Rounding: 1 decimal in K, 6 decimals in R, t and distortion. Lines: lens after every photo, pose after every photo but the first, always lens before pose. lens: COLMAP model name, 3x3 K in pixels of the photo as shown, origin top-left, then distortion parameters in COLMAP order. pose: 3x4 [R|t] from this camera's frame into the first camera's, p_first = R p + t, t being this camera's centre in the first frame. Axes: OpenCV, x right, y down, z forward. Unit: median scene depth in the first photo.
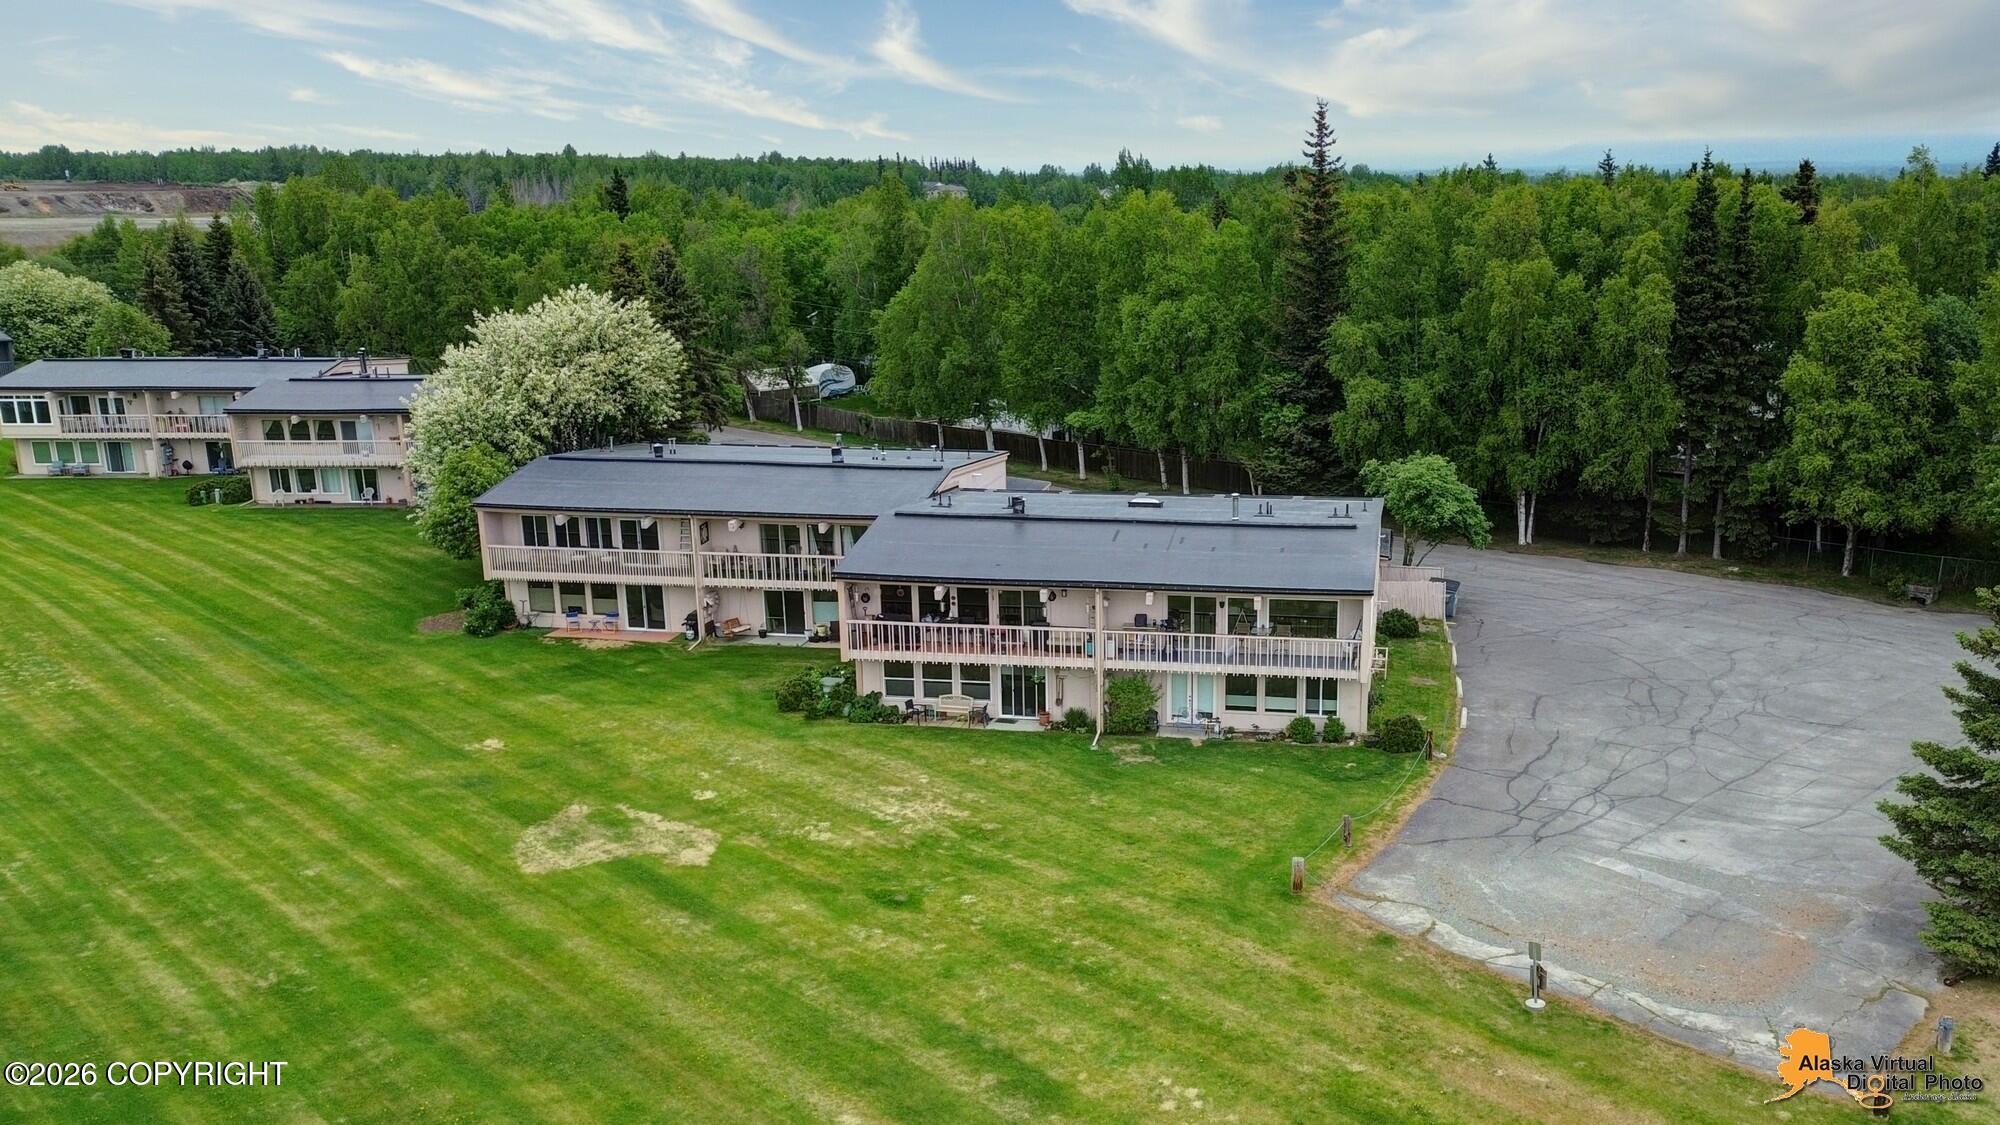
lens RADIAL K [[1703.0, 0, 1148.1], [0, 1703.0, 633.8], [0, 0, 1]] dist [0.075704, -0.082573]
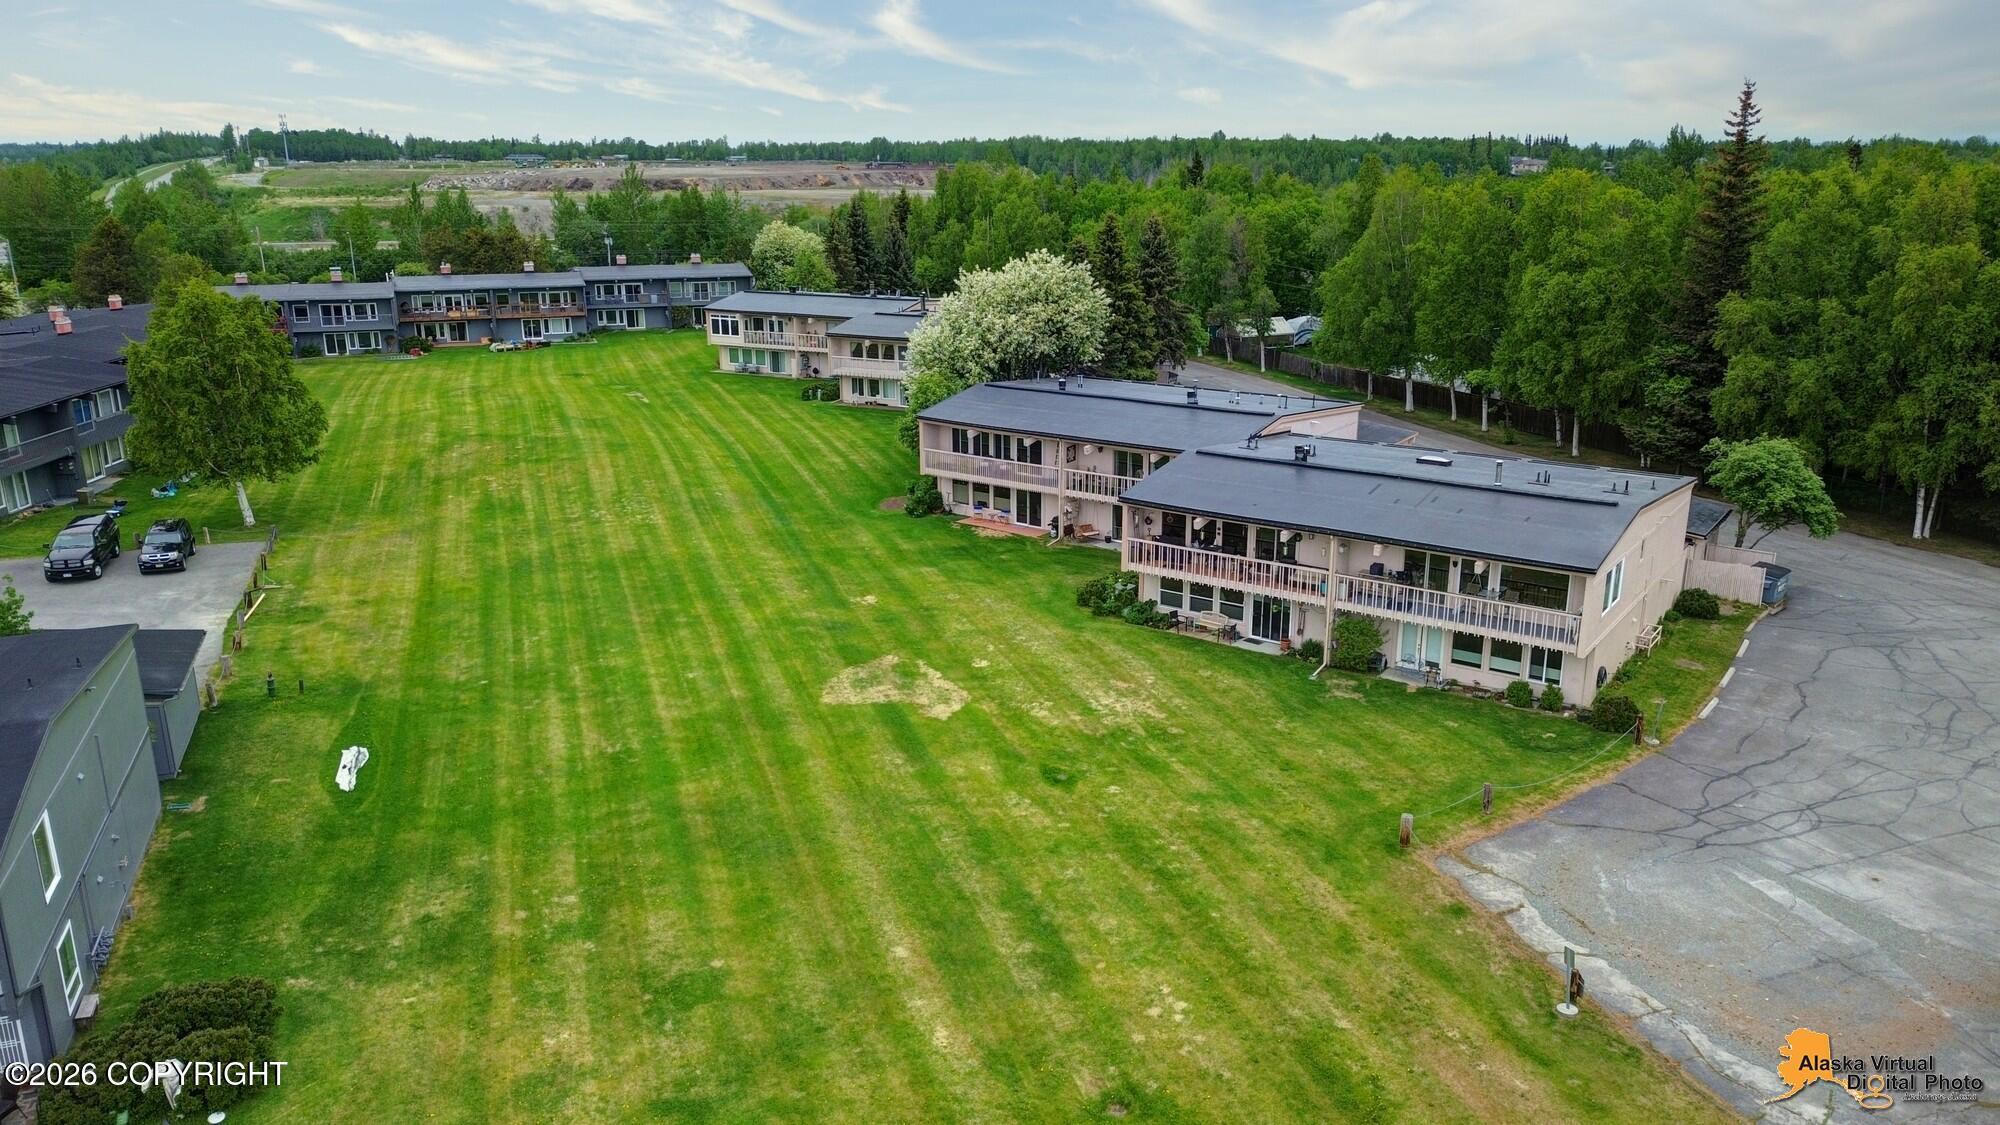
lens RADIAL K [[1399.4, 0, 1000.0], [0, 1399.4, 557.8], [0, 0, 1]] dist [0.069505, -0.069831]
pose [[0.889091, 0.123334, -0.440802, 0.140249], [-0.114973, 0.992315, 0.045746, -0.022587], [0.443056, 0.010008, 0.896438, 0.064608]]
